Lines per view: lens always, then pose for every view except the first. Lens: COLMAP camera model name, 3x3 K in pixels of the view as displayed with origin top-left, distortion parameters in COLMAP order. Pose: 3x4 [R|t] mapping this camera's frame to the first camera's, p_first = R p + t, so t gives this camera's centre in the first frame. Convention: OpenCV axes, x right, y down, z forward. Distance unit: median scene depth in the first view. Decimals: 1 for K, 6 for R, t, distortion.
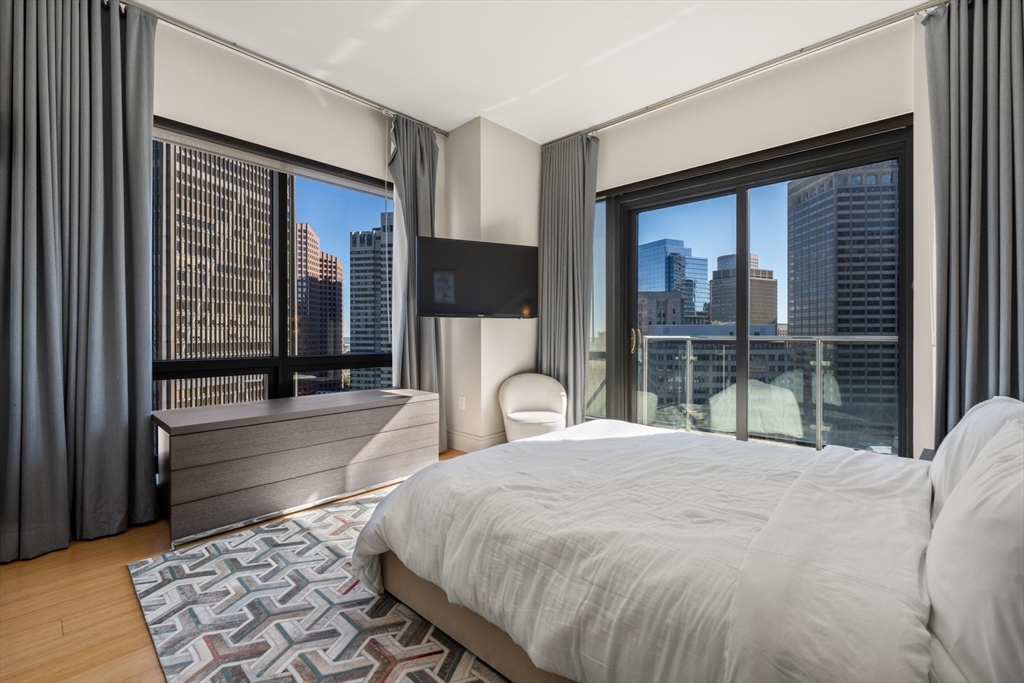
lens RADIAL K [[445.2, 0, 507.9], [0, 445.2, 336.1], [0, 0, 1]] dist [-0.003037, 0.000724]
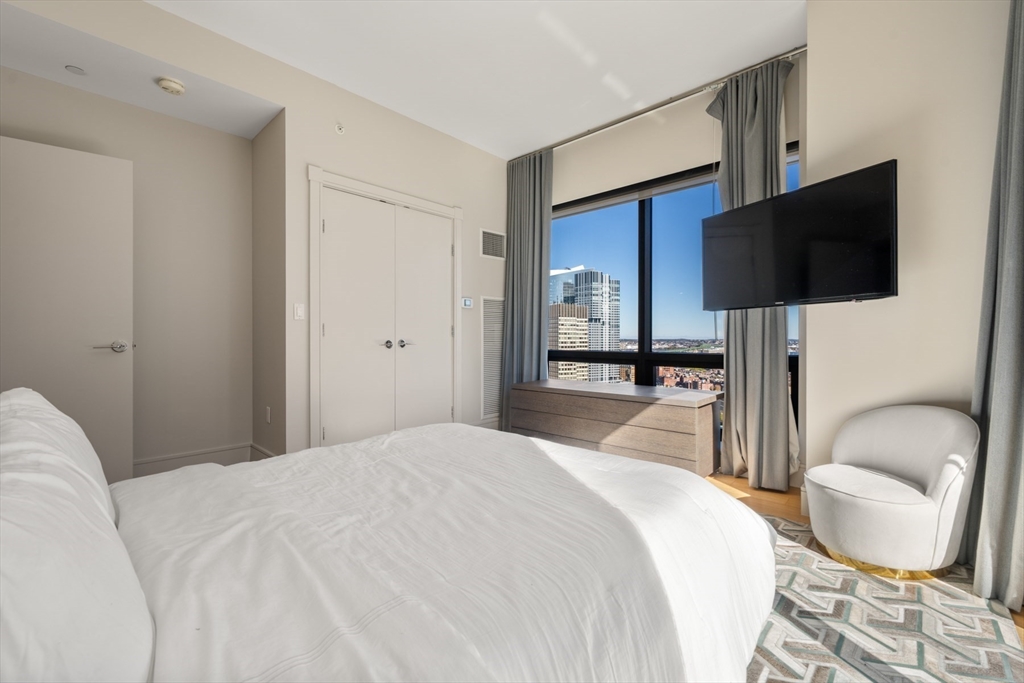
lens RADIAL K [[445.2, 0, 514.1], [0, 445.2, 337.6], [0, 0, 1]] dist [-0.003037, 0.000724]
pose [[-0.014876, 0.000298, -0.999889, 0.773712], [-0.002279, 0.999997, 0.000332, 0.008515], [0.999887, 0.002284, -0.014875, 0.736970]]
